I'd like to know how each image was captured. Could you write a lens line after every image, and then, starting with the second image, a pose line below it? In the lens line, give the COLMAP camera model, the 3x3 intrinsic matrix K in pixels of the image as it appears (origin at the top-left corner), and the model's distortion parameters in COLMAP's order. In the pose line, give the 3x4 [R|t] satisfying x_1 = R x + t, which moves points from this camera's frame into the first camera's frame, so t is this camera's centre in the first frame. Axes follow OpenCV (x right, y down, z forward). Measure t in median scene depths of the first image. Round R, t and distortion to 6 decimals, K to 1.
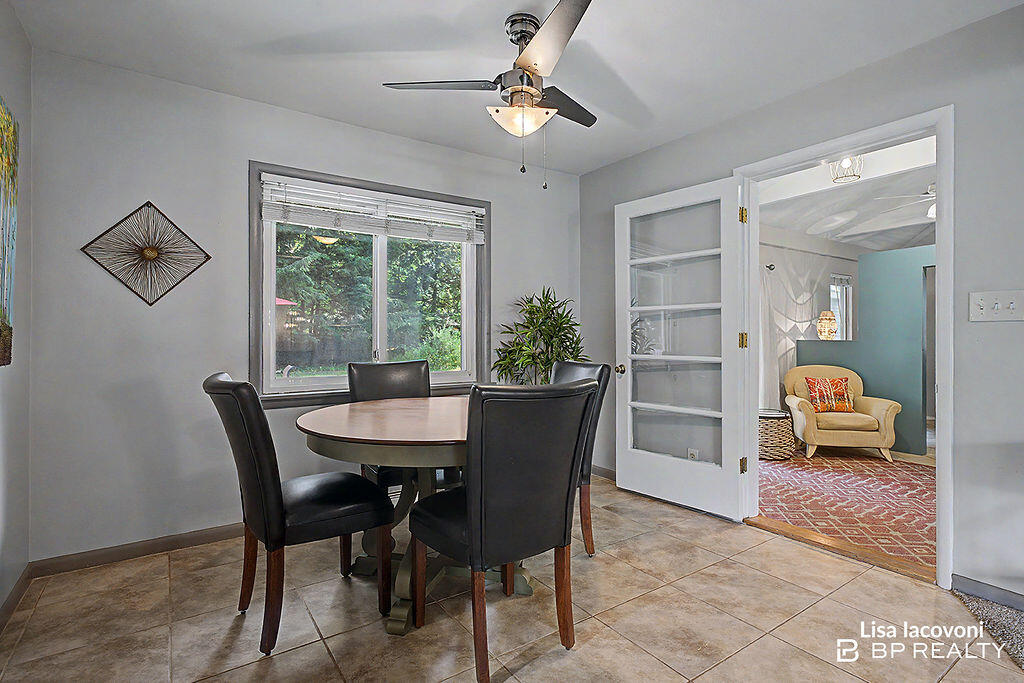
lens RADIAL K [[504.5, 0, 512.0], [0, 504.5, 341.5], [0, 0, 1]] dist [0.002204, 0.000332]
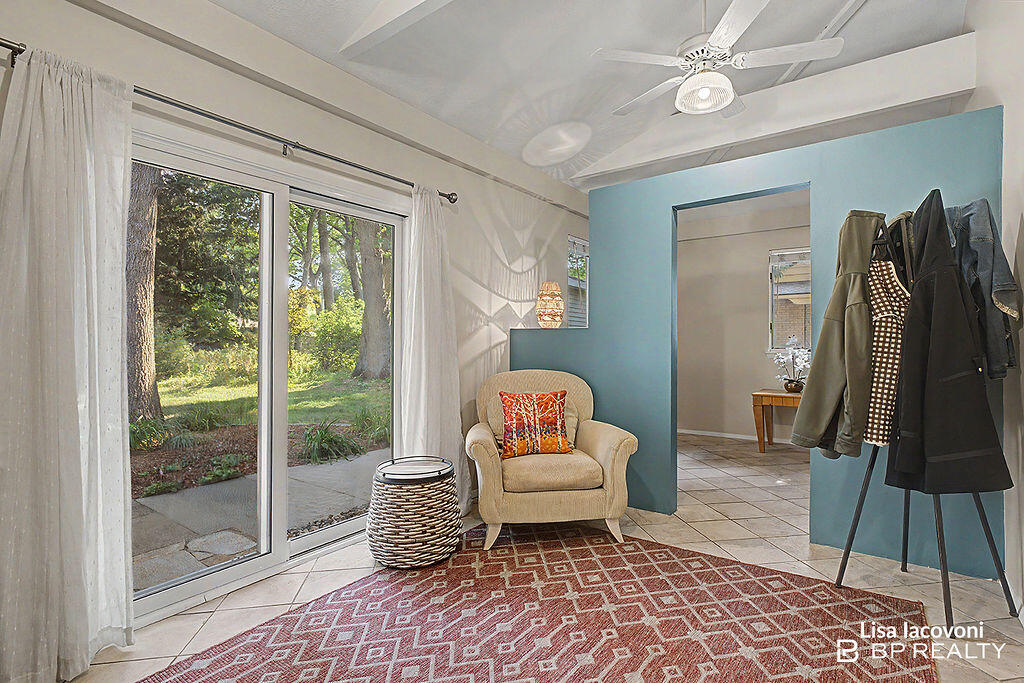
lens RADIAL K [[505.8, 0, 516.1], [0, 505.8, 334.6], [0, 0, 1]] dist [-0.003155, 0.000481]
pose [[0.940433, 0.008811, 0.339866, 0.392841], [-0.003743, 0.999872, -0.015565, 0.015037], [-0.339960, 0.013365, 0.940345, 0.446889]]
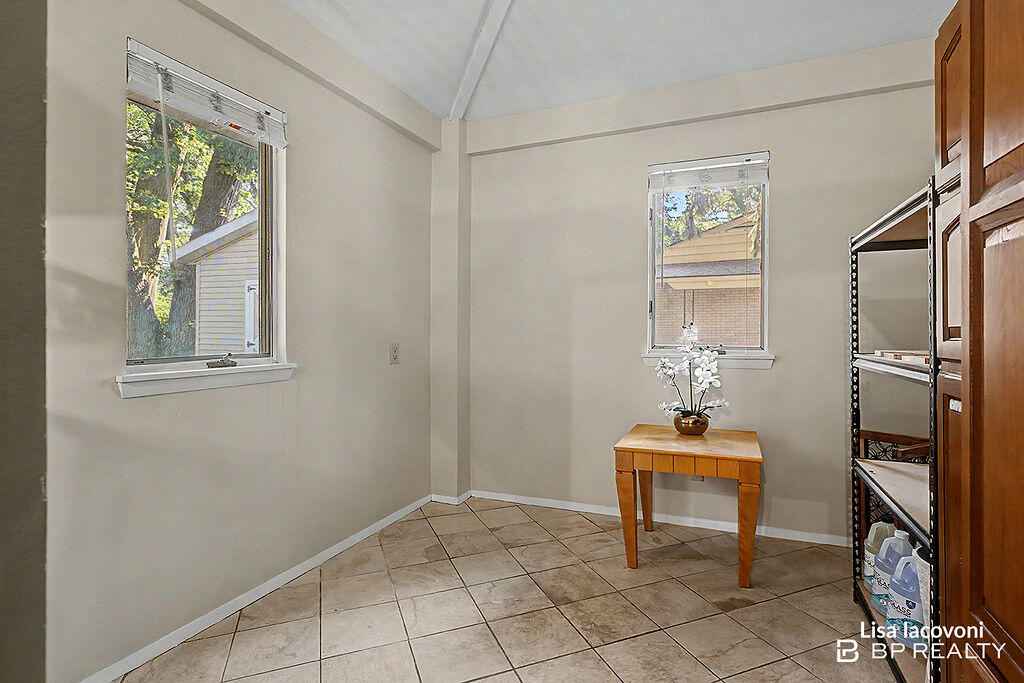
lens RADIAL K [[505.8, 0, 516.1], [0, 505.8, 334.6], [0, 0, 1]] dist [-0.003155, 0.000481]
pose [[0.843087, 0.003109, 0.537768, 0.577654], [-0.005081, 0.999985, 0.002185, 0.012934], [-0.537753, -0.004575, 0.843090, 0.625929]]
